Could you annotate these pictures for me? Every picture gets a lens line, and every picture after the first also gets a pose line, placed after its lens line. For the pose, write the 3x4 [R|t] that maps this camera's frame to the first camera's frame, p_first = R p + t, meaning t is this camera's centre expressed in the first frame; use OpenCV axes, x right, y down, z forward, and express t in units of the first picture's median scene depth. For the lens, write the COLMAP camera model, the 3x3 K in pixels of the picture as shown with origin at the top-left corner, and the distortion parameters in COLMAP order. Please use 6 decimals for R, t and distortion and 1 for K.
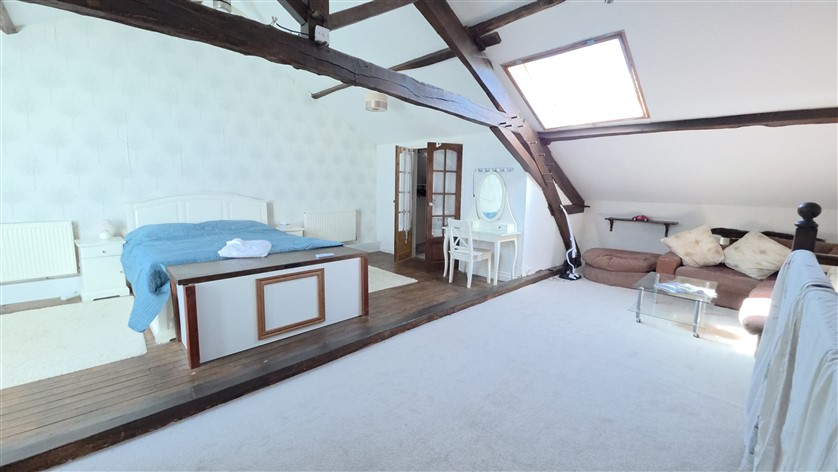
lens RADIAL K [[332.7, 0, 417.8], [0, 332.7, 232.3], [0, 0, 1]] dist [0.018630, -0.010172]
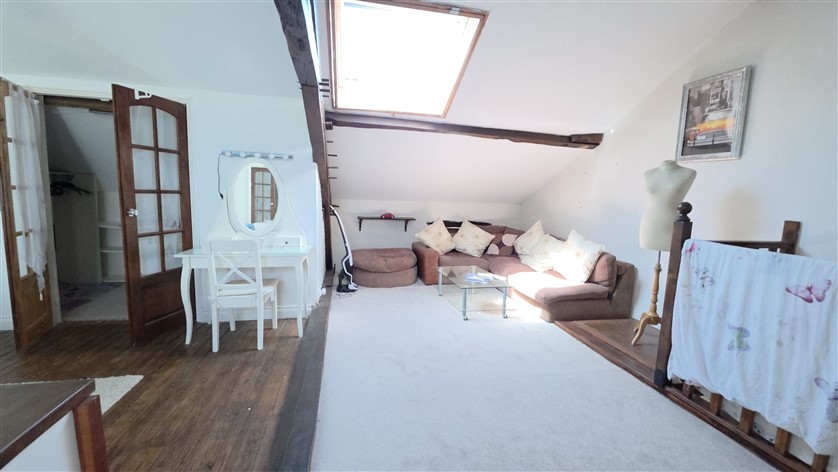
lens RADIAL K [[332.7, 0, 417.8], [0, 332.7, 232.3], [0, 0, 1]] dist [0.018630, -0.010172]
pose [[0.536974, -0.100896, 0.837544, -0.157811], [0.091271, 0.993943, 0.061221, -0.047319], [-0.838647, 0.043569, 0.542930, 0.372400]]
